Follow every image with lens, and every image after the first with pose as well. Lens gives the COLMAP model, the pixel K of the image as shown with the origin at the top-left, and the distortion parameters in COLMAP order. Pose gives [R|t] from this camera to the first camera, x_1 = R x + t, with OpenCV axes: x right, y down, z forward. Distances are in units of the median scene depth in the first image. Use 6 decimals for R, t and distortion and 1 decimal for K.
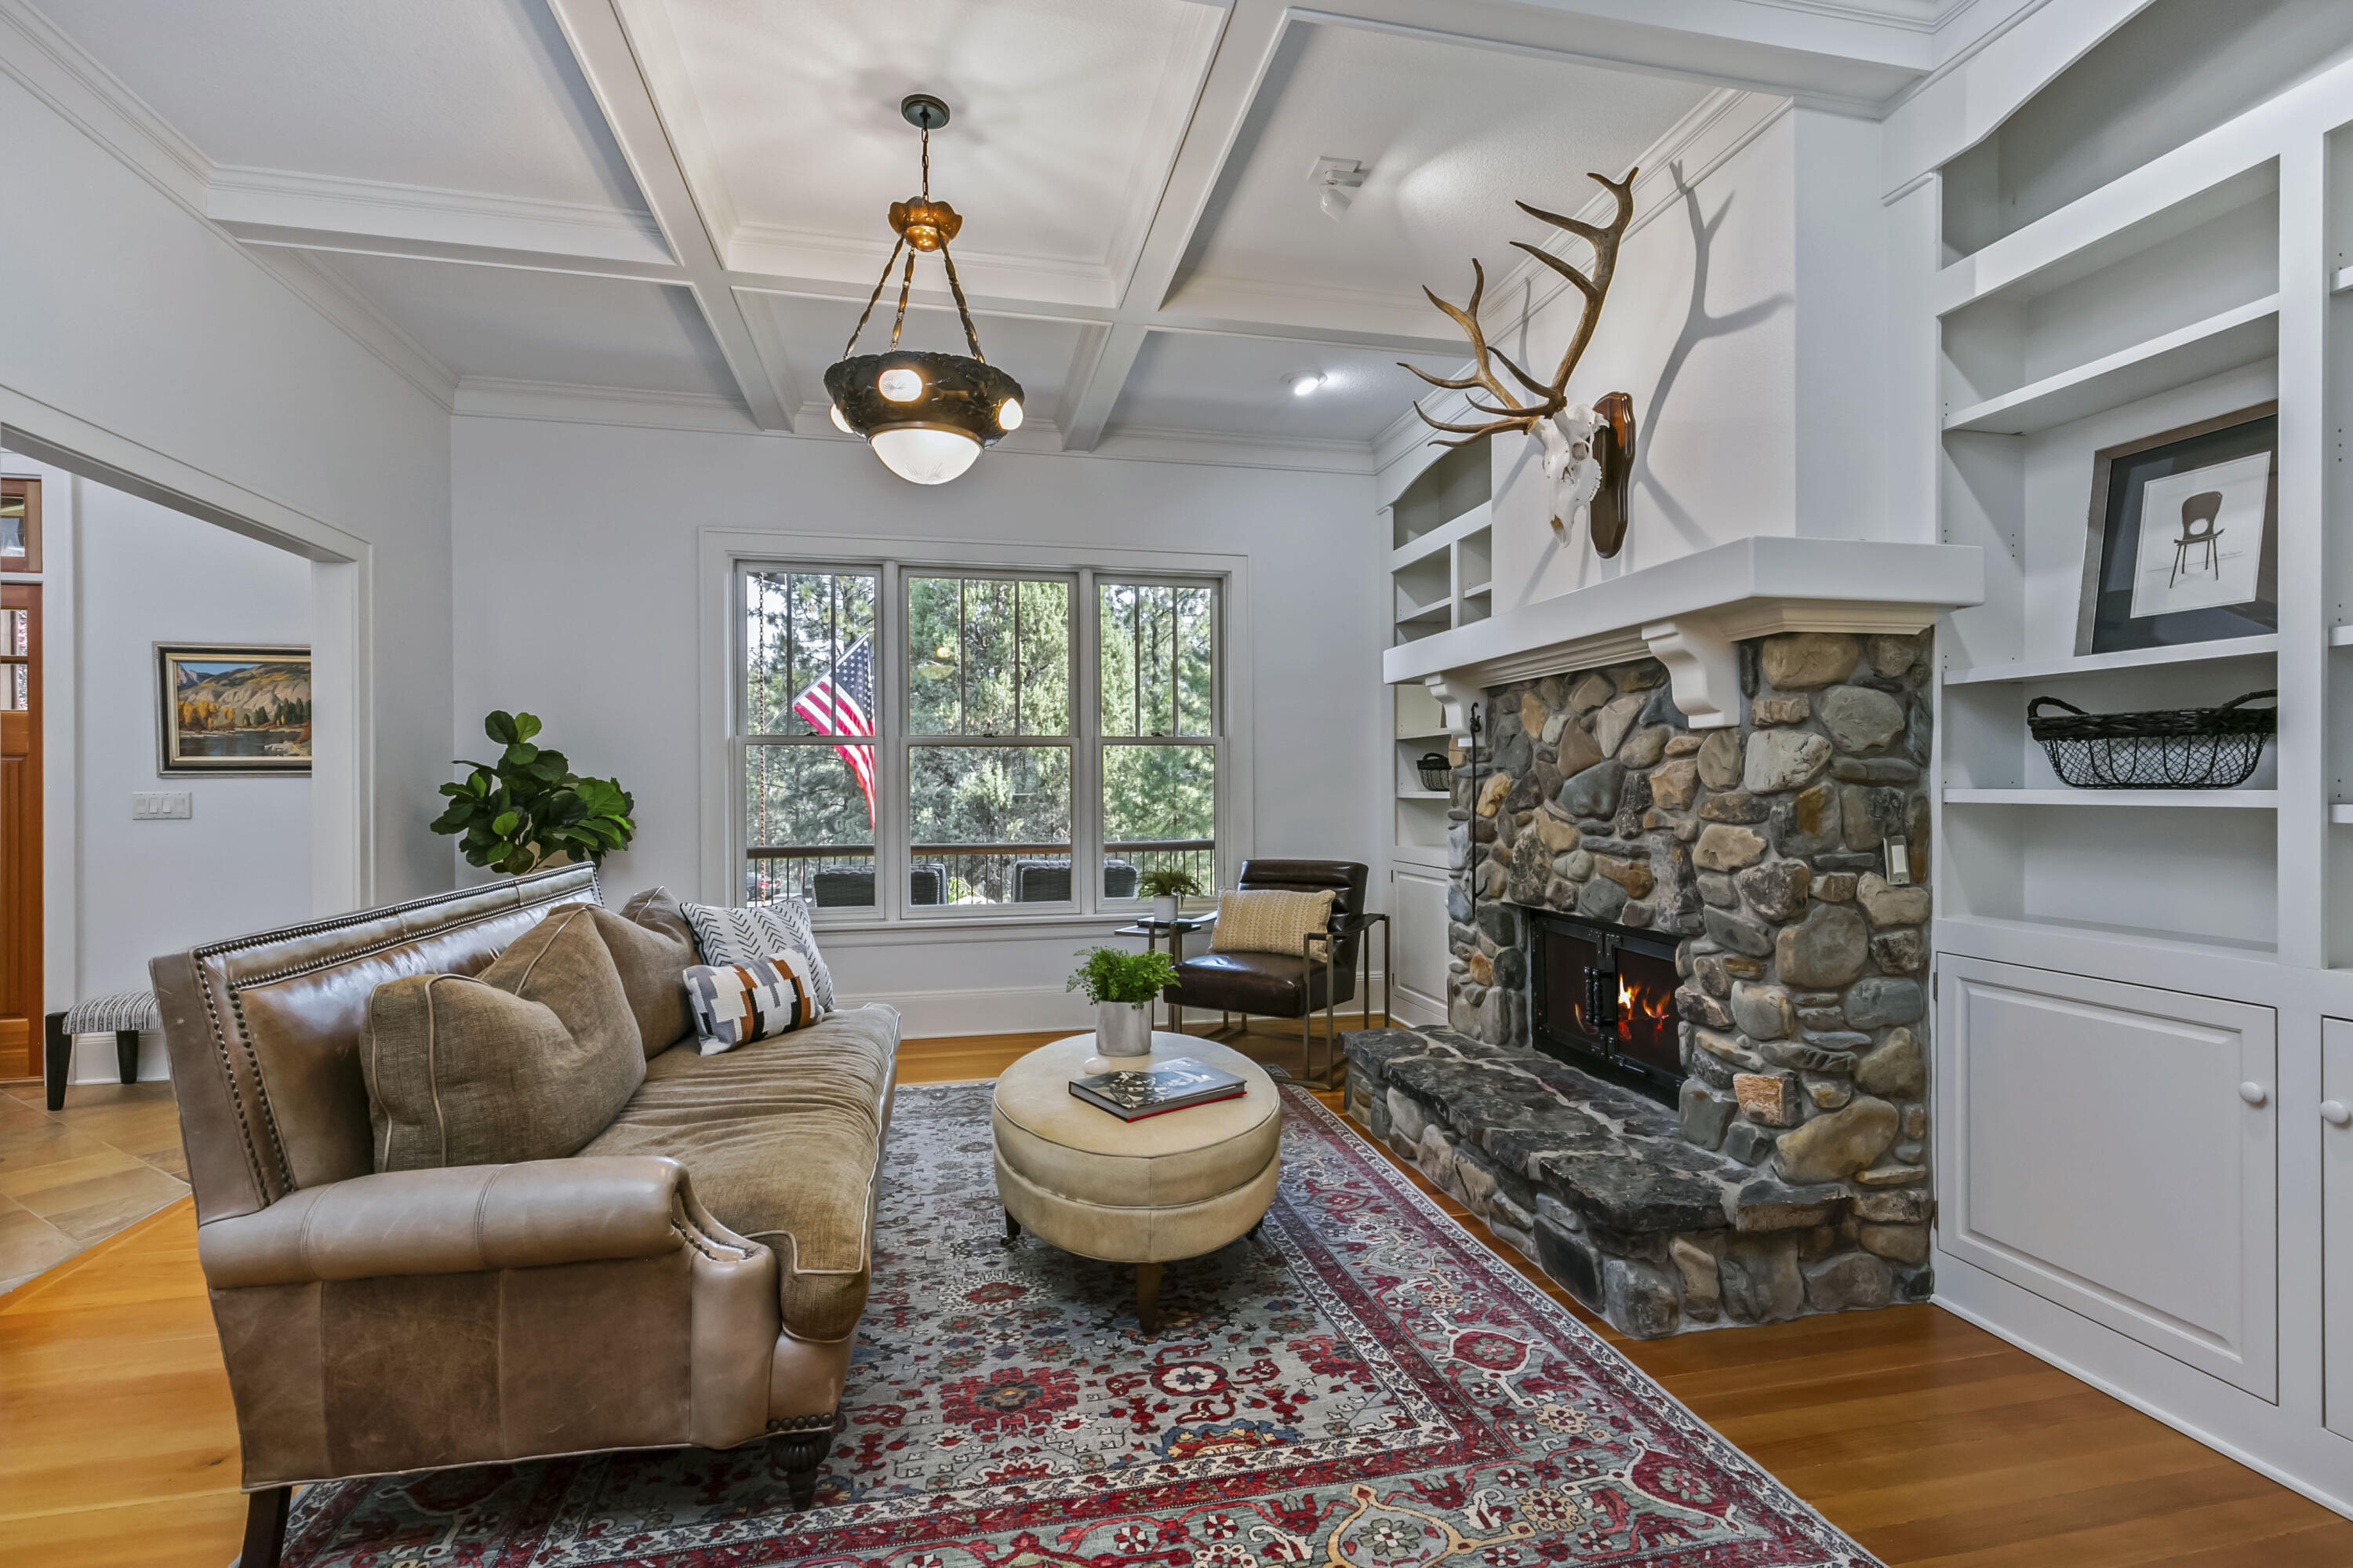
lens RADIAL K [[1076.6, 0, 1176.8], [0, 1076.6, 792.7], [0, 0, 1]] dist [0.004267, 0.000218]
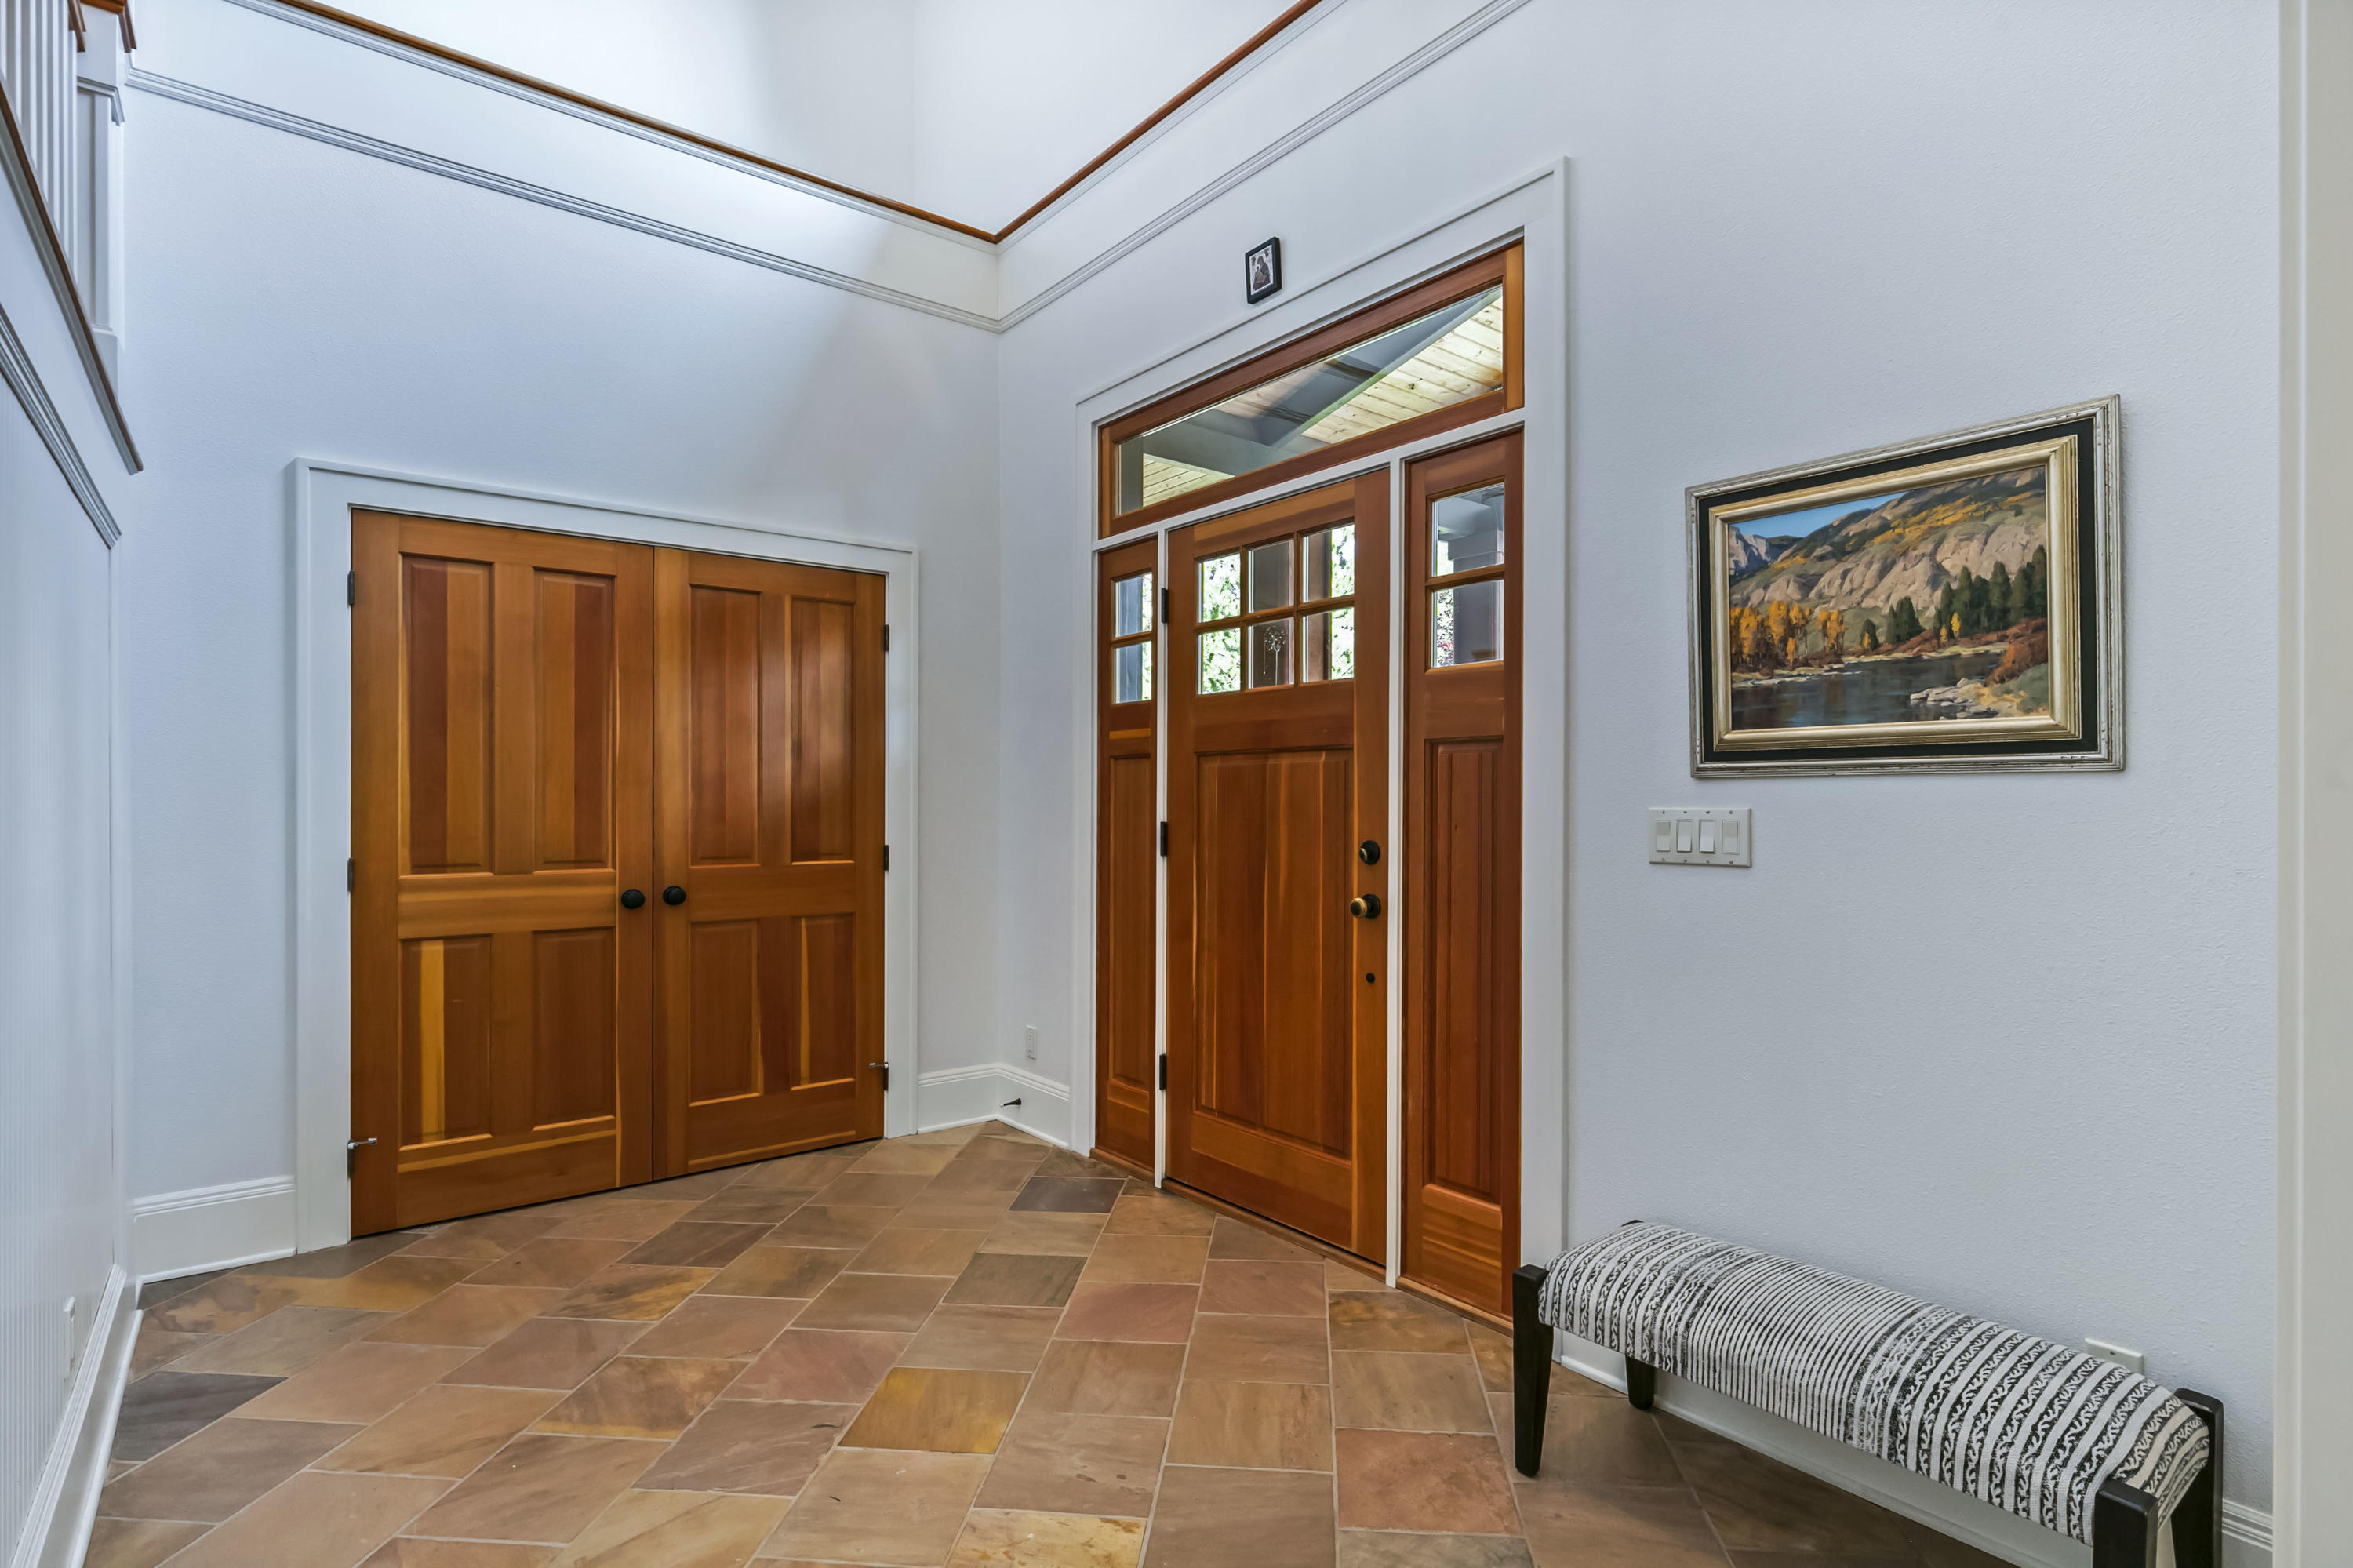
lens RADIAL K [[1129.5, 0, 1183.6], [0, 1129.5, 795.5], [0, 0, 1]] dist [0.001860, -0.000358]
pose [[0.433131, 0.002769, -0.901327, -0.592009], [-0.008478, 0.999964, -0.001002, -0.003527], [0.901291, 0.008075, 0.433138, 0.584394]]
